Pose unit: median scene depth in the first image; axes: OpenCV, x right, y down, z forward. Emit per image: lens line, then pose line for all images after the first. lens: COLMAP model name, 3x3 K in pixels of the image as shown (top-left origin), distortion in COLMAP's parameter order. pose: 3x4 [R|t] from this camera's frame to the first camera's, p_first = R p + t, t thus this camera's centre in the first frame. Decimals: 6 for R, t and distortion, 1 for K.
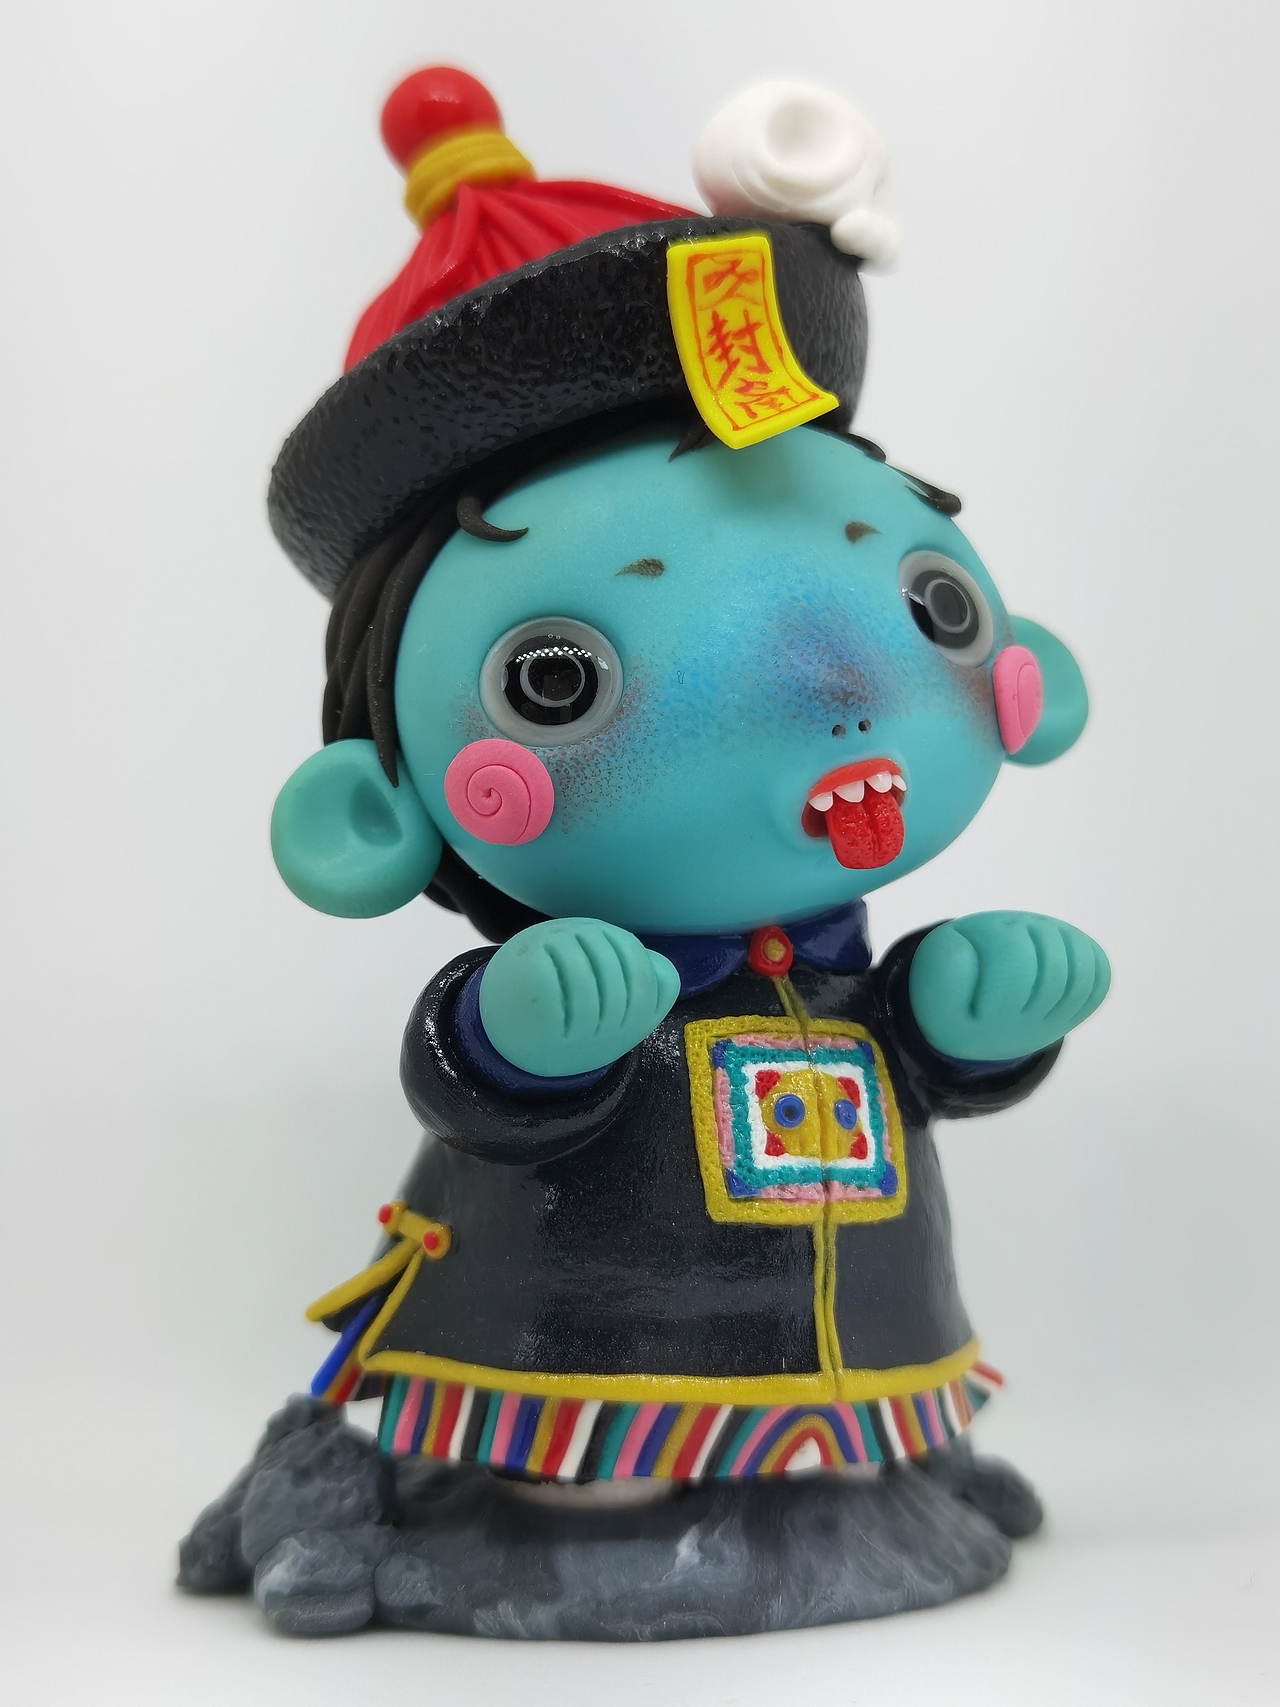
lens RADIAL K [[2569.7, 0, 640.0], [0, 2569.7, 857.7], [0, 0, 1]] dist [-0.091984, 0.000000]
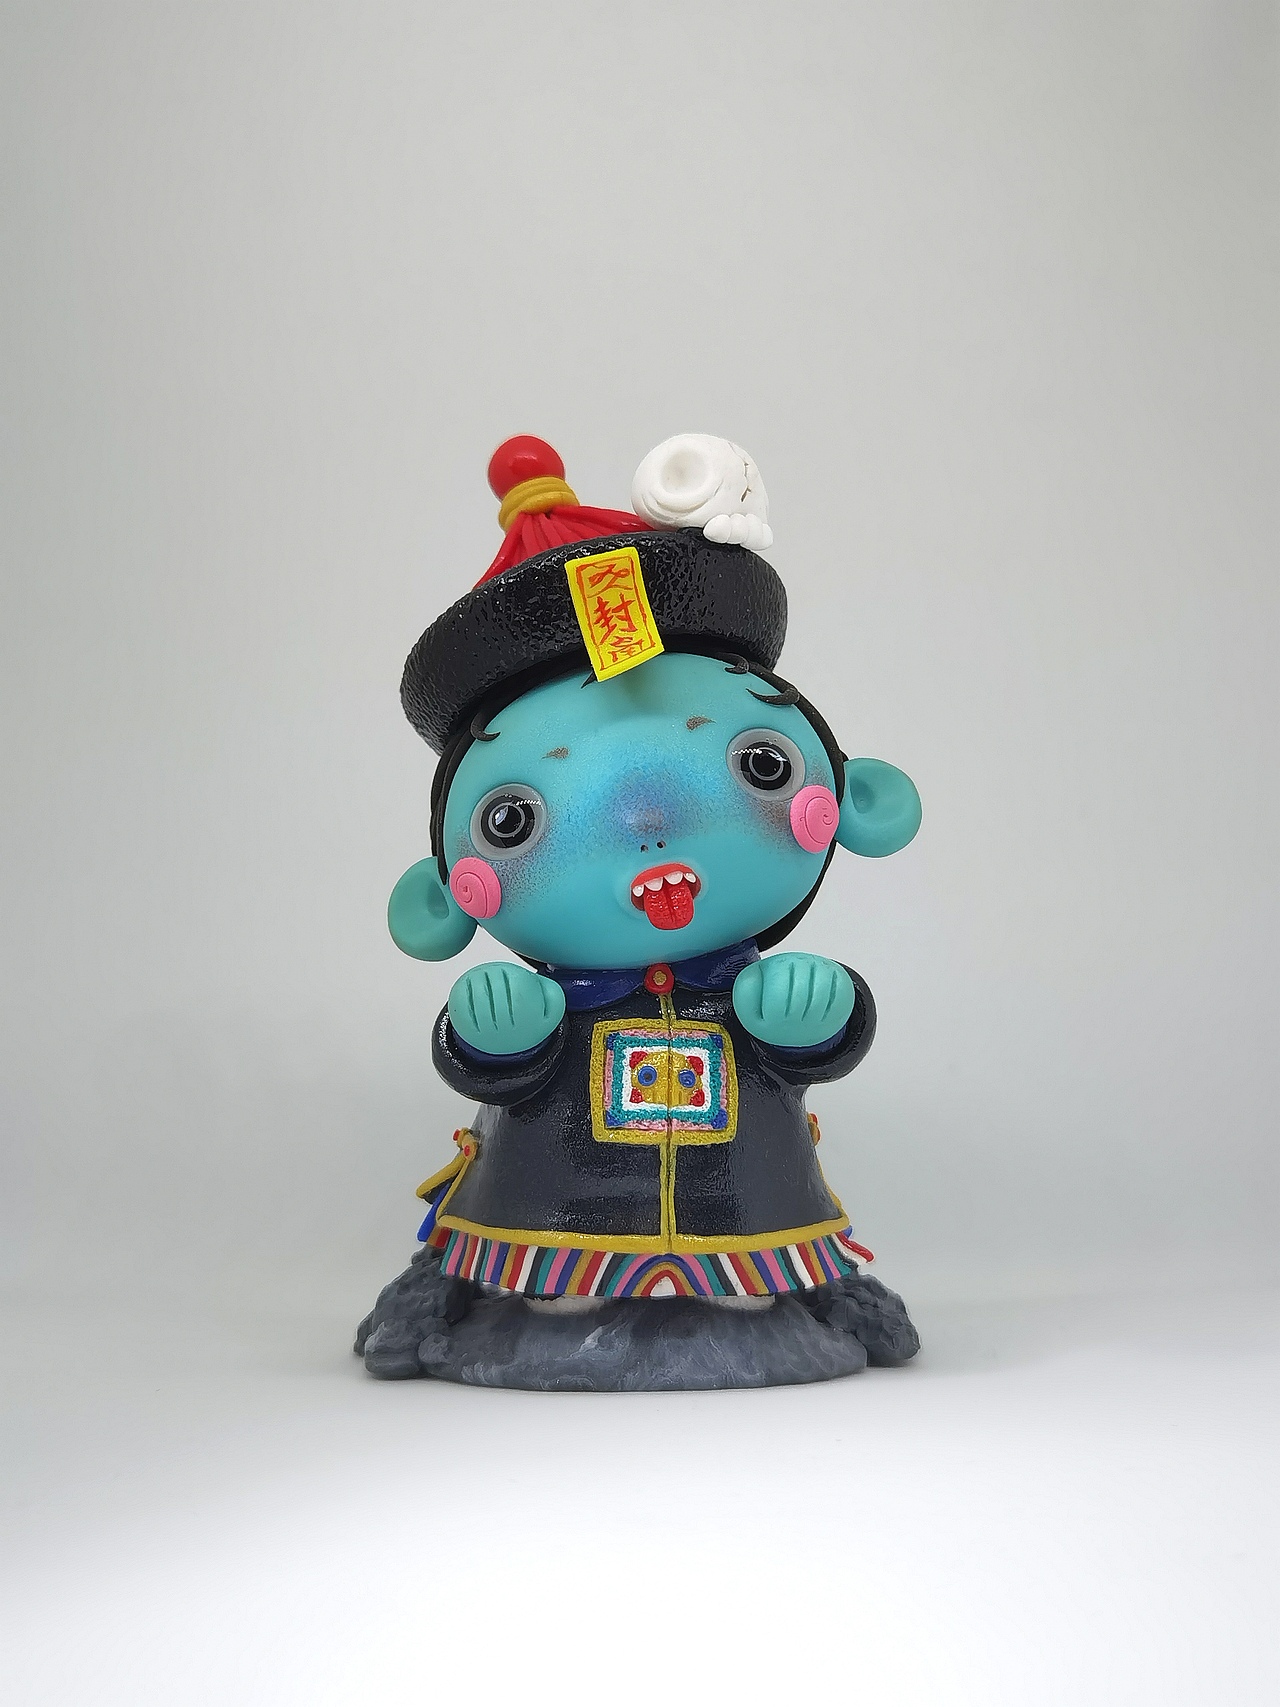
lens RADIAL K [[2030.9, 0, 640.1], [0, 2030.9, 851.8], [0, 0, 1]] dist [0.013416, 0.000000]
pose [[0.938510, -0.027604, -0.344146, 0.511527], [0.020842, 0.999511, -0.023331, -0.015654], [0.344622, 0.014723, 0.938626, -0.238189]]
